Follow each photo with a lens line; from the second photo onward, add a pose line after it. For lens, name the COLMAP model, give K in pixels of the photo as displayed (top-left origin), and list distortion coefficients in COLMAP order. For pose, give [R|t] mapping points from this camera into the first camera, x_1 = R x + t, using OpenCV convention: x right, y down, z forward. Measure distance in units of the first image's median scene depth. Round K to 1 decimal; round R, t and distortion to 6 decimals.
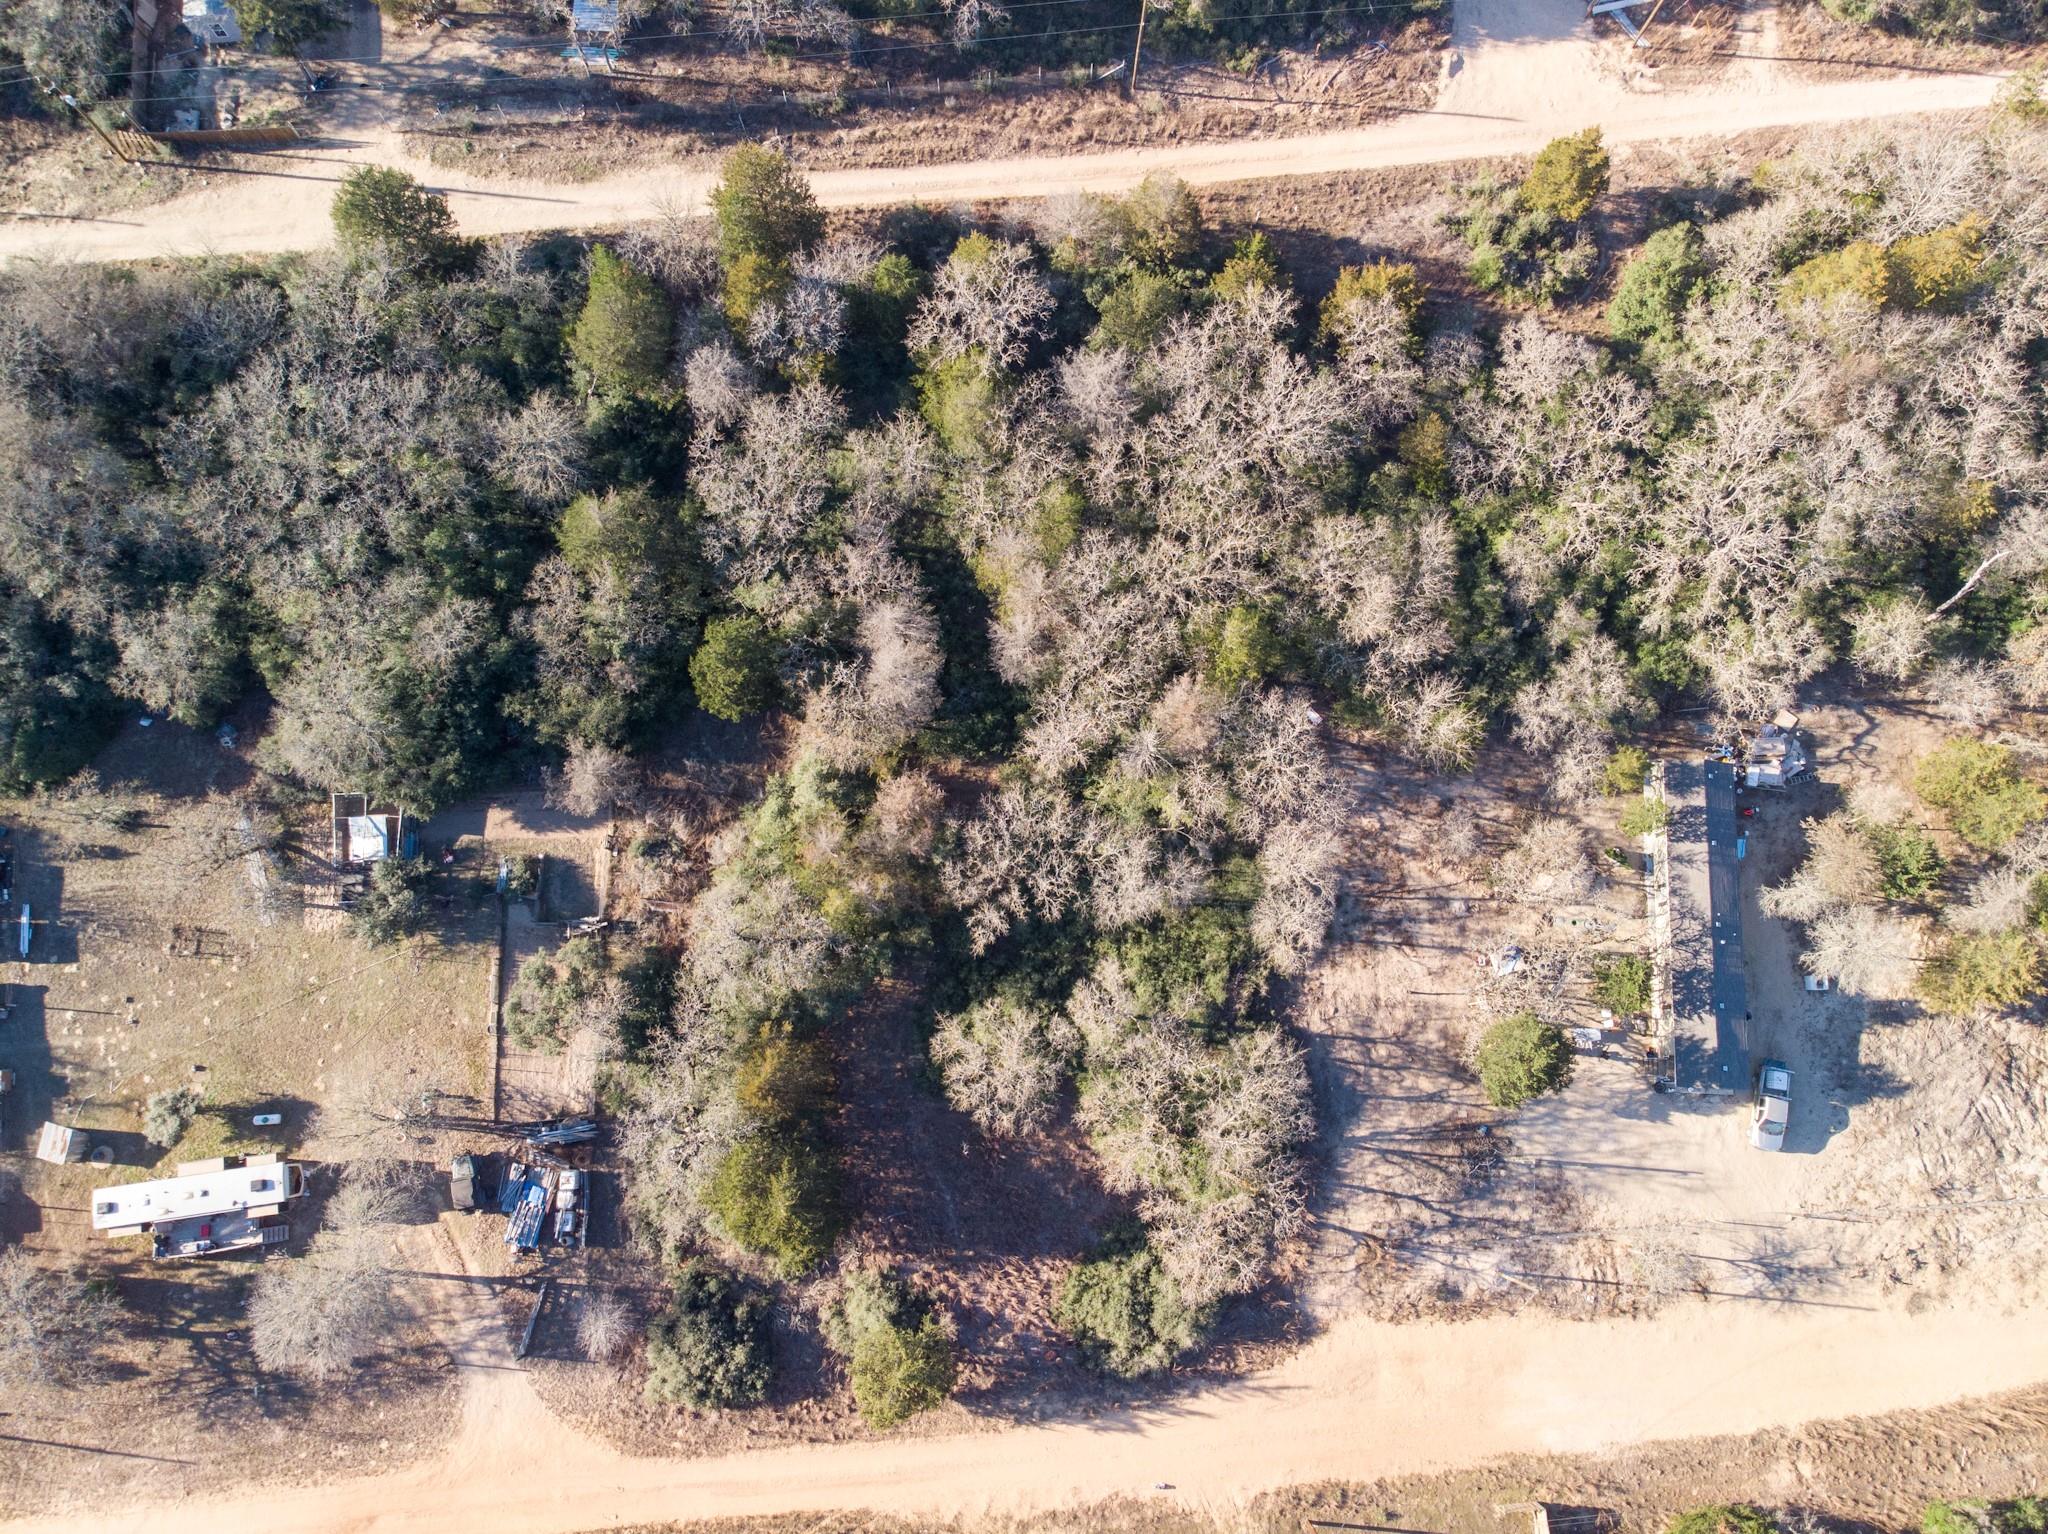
lens RADIAL K [[1508.2, 0, 1029.6], [0, 1508.2, 762.4], [0, 0, 1]] dist [-0.004192, 0.016344]
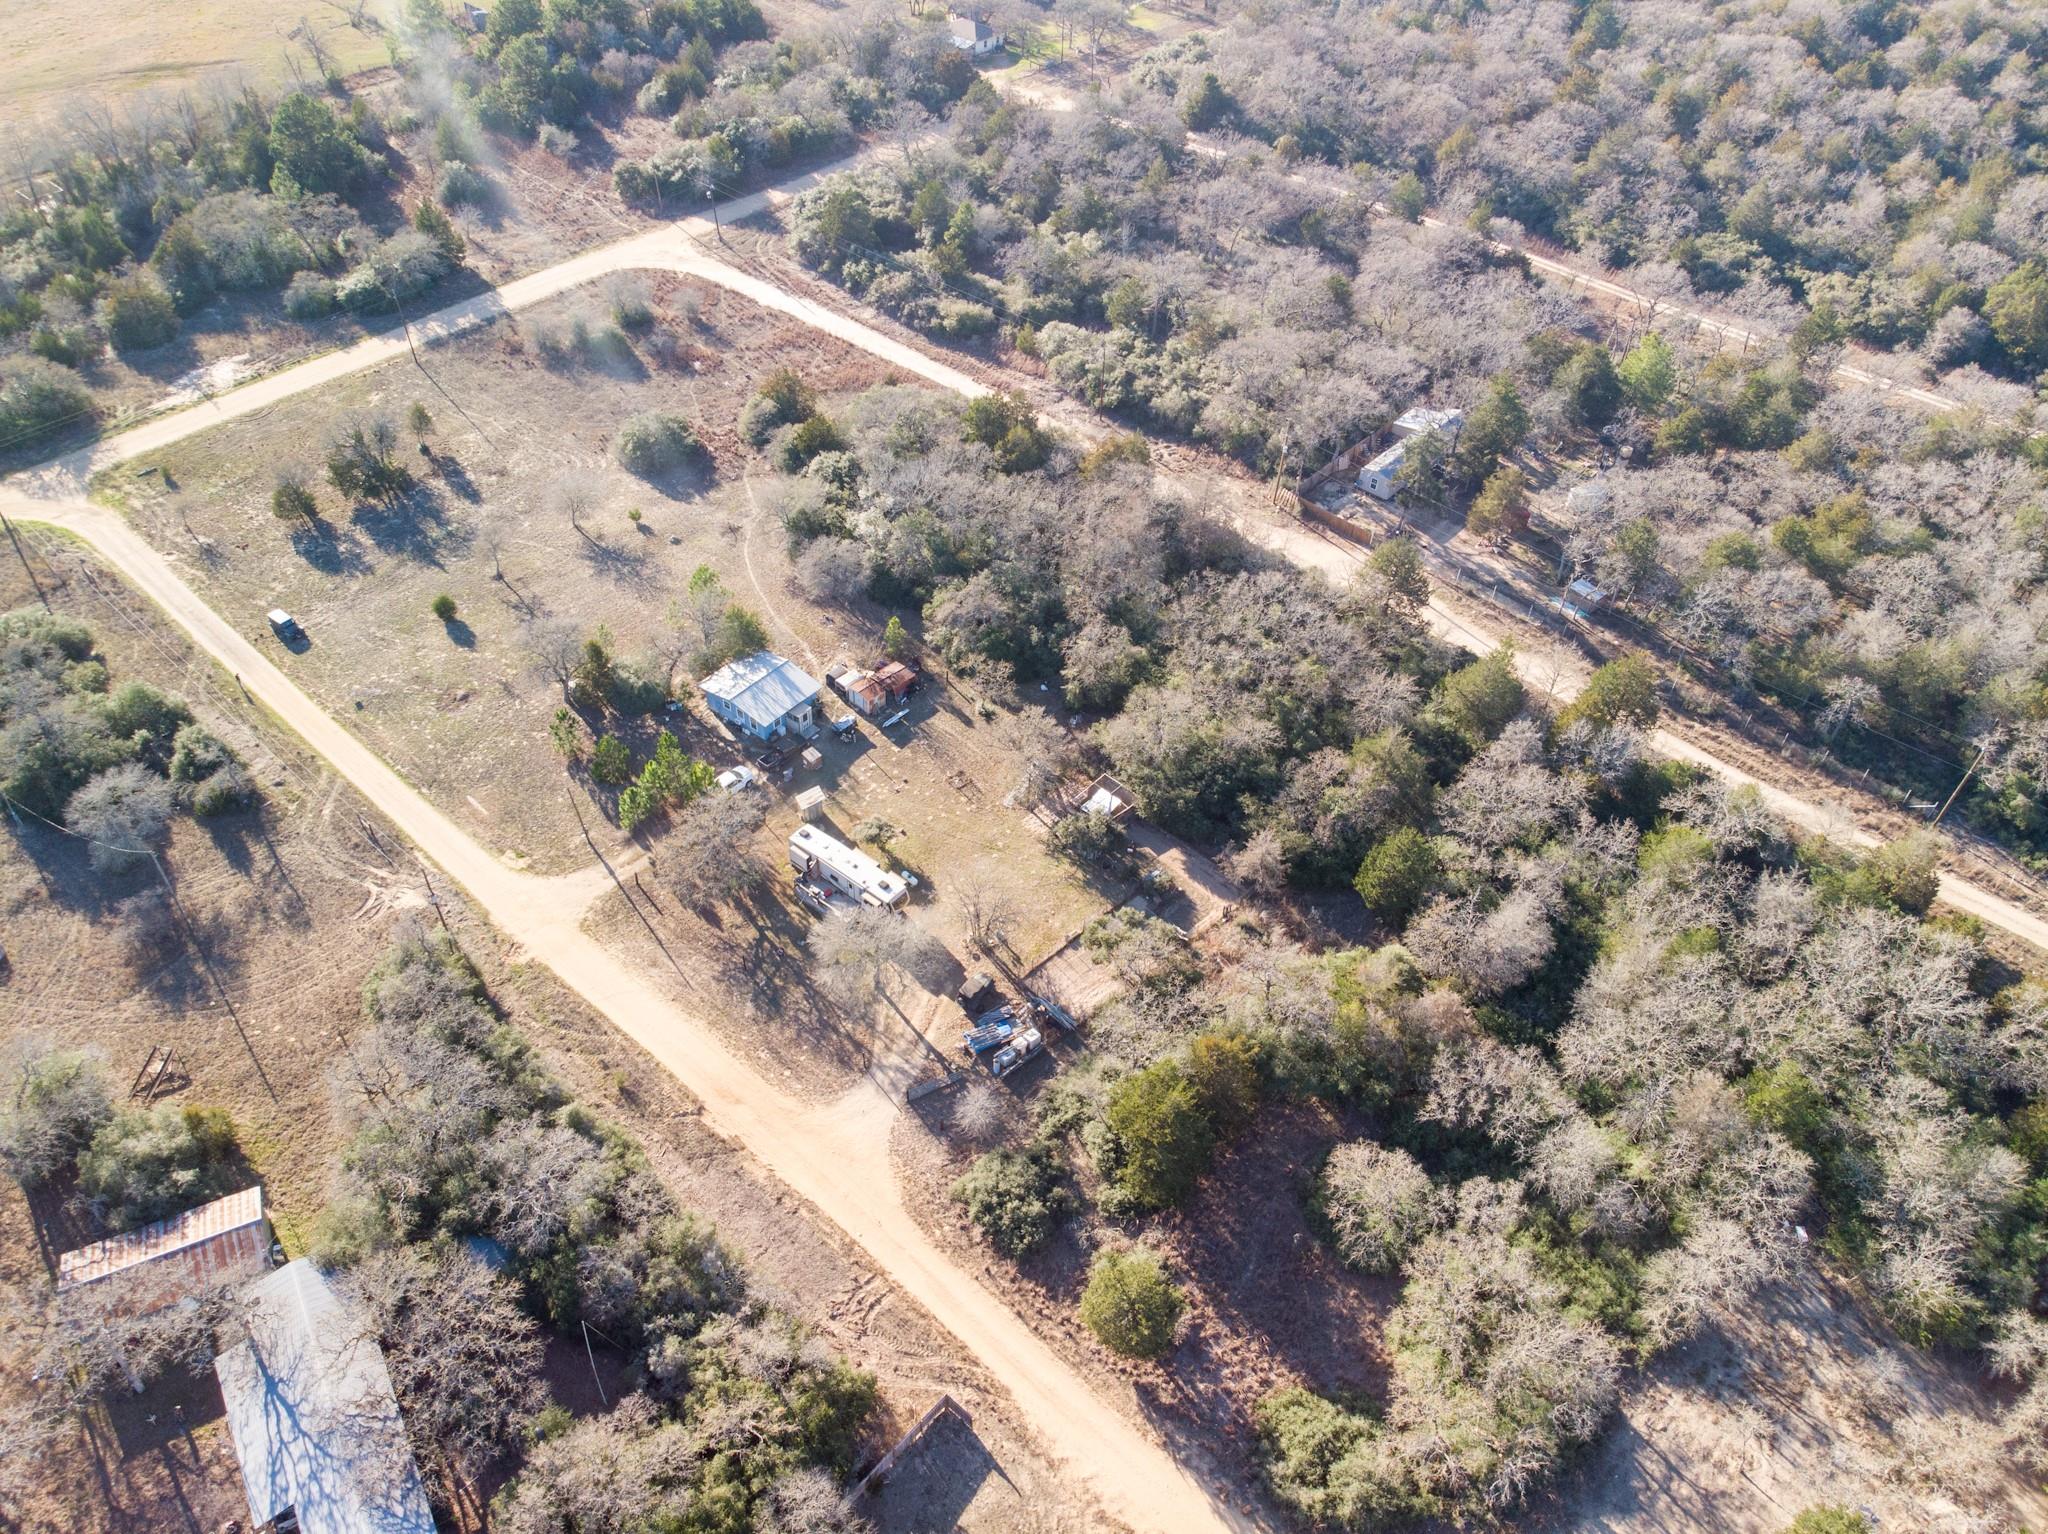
lens RADIAL K [[1500.9, 0, 1025.4], [0, 1500.9, 768.5], [0, 0, 1]] dist [-0.000656, 0.013683]
pose [[0.675690, 0.519973, -0.522562, 0.213598], [-0.725569, 0.594435, -0.346695, 0.560780], [0.130357, 0.613413, 0.778930, -0.093499]]
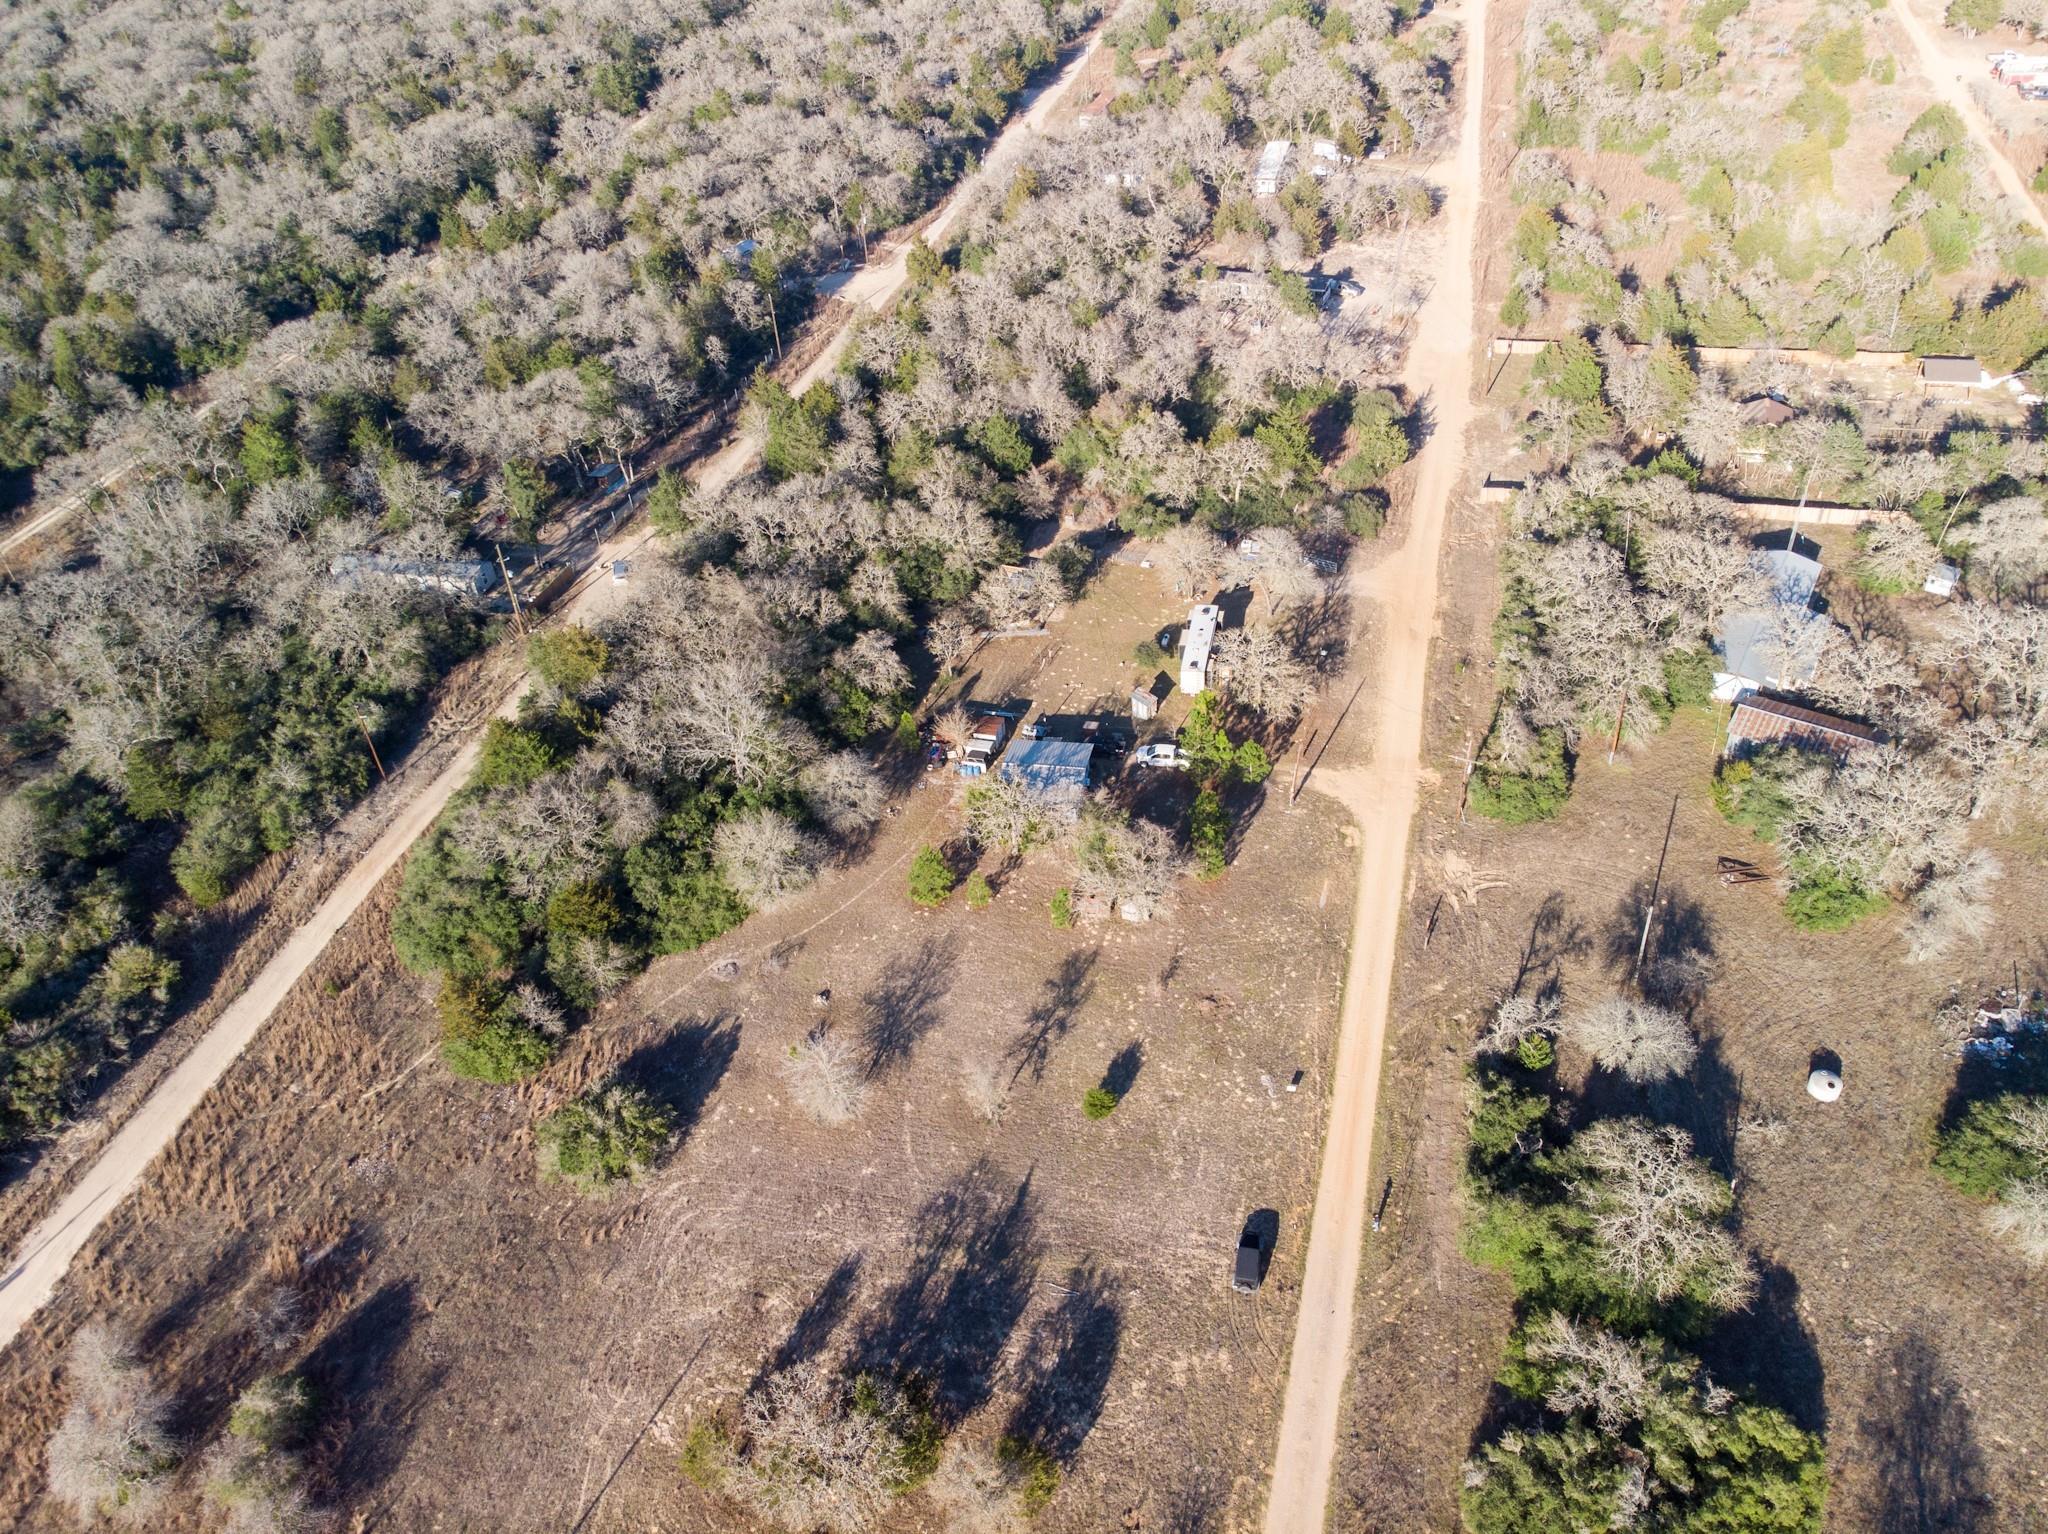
lens RADIAL K [[1505.4, 0, 1025.8], [0, 1505.4, 768.0], [0, 0, 1]] dist [0.004155, 0.010221]
pose [[0.346609, -0.608638, 0.713738, -1.777294], [0.930020, 0.322089, -0.176980, 0.421702], [-0.122171, 0.725133, 0.677684, 0.020214]]
